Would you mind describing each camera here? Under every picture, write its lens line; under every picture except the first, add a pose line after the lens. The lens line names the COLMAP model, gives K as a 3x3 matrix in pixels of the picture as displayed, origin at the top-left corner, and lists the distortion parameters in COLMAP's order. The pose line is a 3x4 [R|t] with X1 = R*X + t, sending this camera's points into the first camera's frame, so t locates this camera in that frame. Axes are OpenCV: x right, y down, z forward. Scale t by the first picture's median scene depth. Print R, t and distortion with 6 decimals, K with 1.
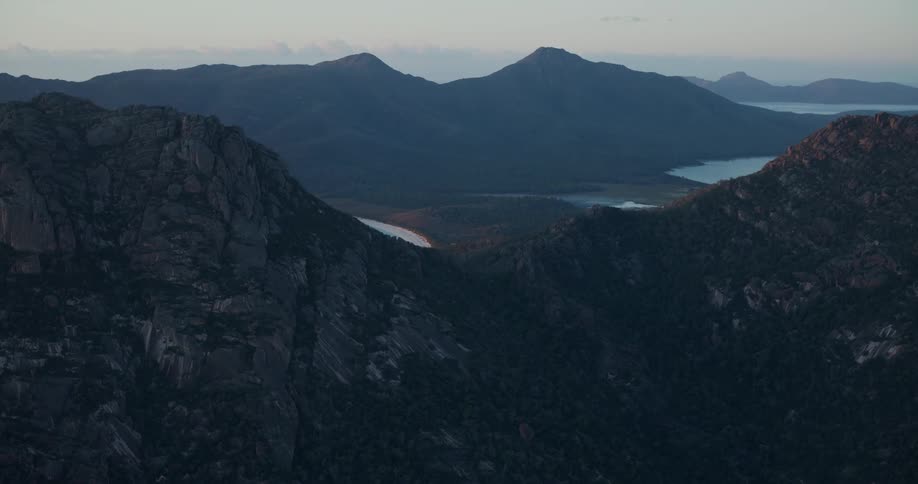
lens RADIAL K [[1252.3, 0, 459.6], [0, 1252.3, 241.8], [0, 0, 1]] dist [-0.071742, 0.000000]
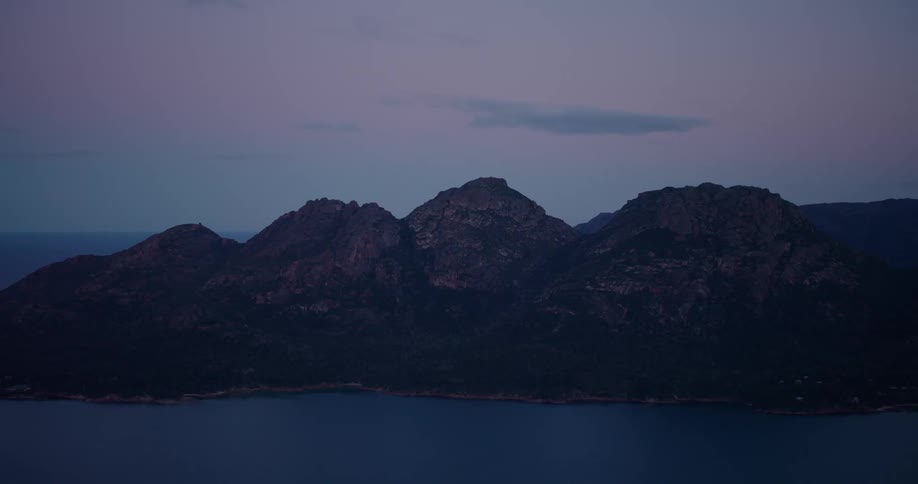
lens RADIAL K [[1252.3, 0, 459.3], [0, 1252.3, 241.7], [0, 0, 1]] dist [-0.071742, 0.000000]
pose [[0.836621, 0.017603, -0.547500, 0.713942], [-0.082319, 0.992174, -0.093889, 0.314471], [0.541562, 0.123619, 0.831522, -1.464506]]
